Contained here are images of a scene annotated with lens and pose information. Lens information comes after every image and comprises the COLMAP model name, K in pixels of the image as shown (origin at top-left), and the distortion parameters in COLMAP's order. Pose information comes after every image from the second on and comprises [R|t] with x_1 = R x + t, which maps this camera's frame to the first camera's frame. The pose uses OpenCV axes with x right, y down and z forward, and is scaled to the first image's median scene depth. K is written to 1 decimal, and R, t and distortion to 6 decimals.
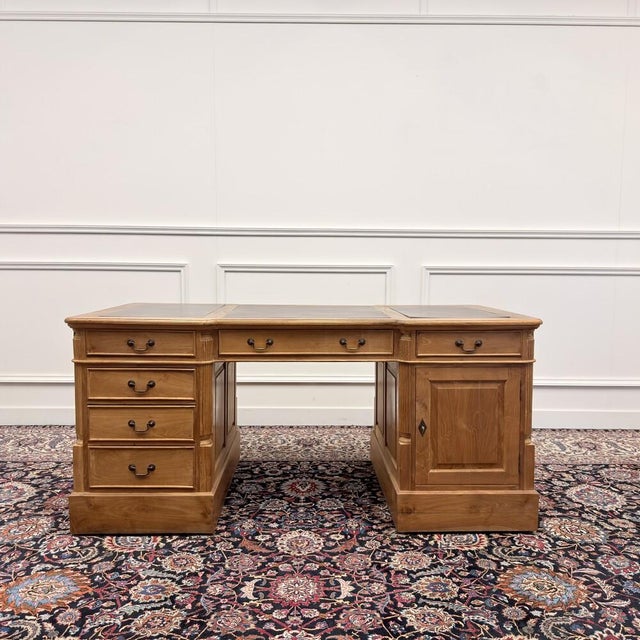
lens RADIAL K [[610.5, 0, 321.6], [0, 610.5, 323.2], [0, 0, 1]] dist [0.119409, -0.229732]
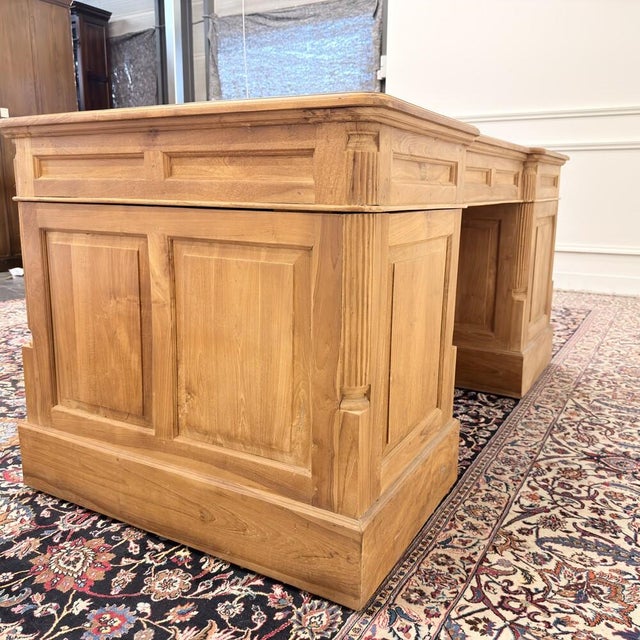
lens RADIAL K [[604.1, 0, 321.4], [0, 604.1, 328.0], [0, 0, 1]] dist [0.007061, -0.005387]
pose [[-0.518309, 0.180189, -0.835995, 0.674857], [-0.096871, 0.958889, 0.266737, 0.001925], [0.849689, 0.219236, -0.479545, 1.520589]]
